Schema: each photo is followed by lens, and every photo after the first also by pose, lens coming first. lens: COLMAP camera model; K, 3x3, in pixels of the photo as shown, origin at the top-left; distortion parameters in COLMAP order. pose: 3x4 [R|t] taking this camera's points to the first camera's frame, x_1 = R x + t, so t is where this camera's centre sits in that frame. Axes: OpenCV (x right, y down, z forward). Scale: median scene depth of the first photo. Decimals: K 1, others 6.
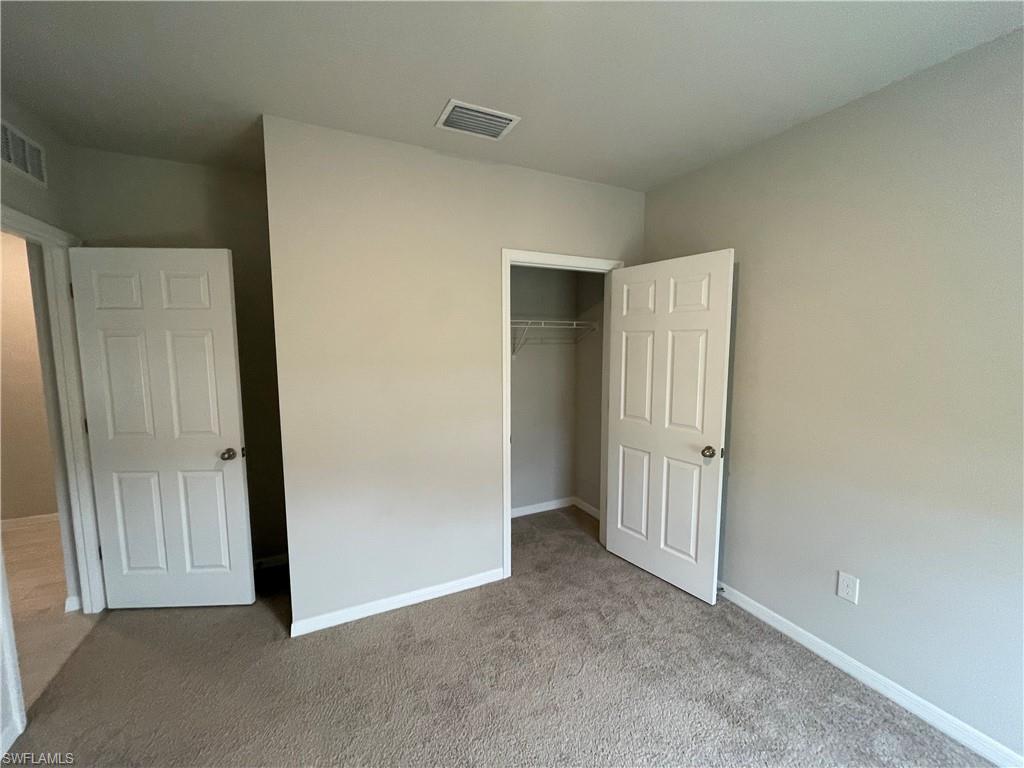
lens RADIAL K [[412.1, 0, 510.4], [0, 412.1, 379.7], [0, 0, 1]] dist [-0.001507, -0.002114]
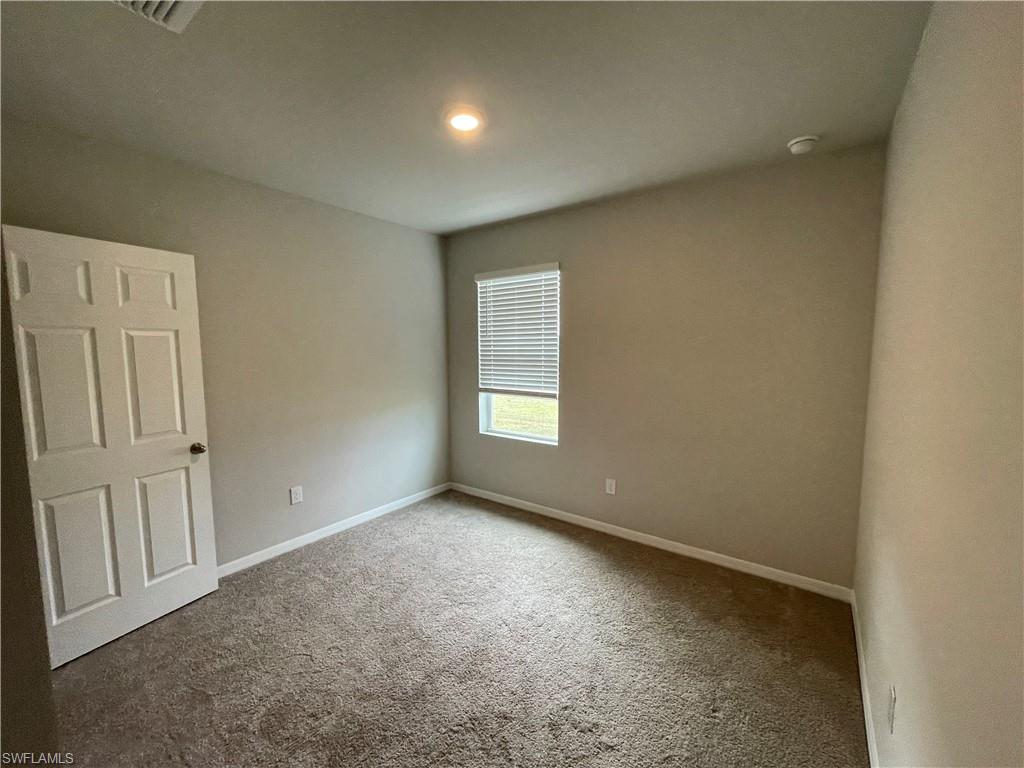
lens RADIAL K [[412.1, 0, 509.0], [0, 412.1, 387.6], [0, 0, 1]] dist [-0.001507, -0.002114]
pose [[-0.459944, -0.082538, 0.884103, -0.760311], [0.090966, 0.986052, 0.139380, -0.047351], [-0.883276, 0.144530, -0.446021, 0.738313]]
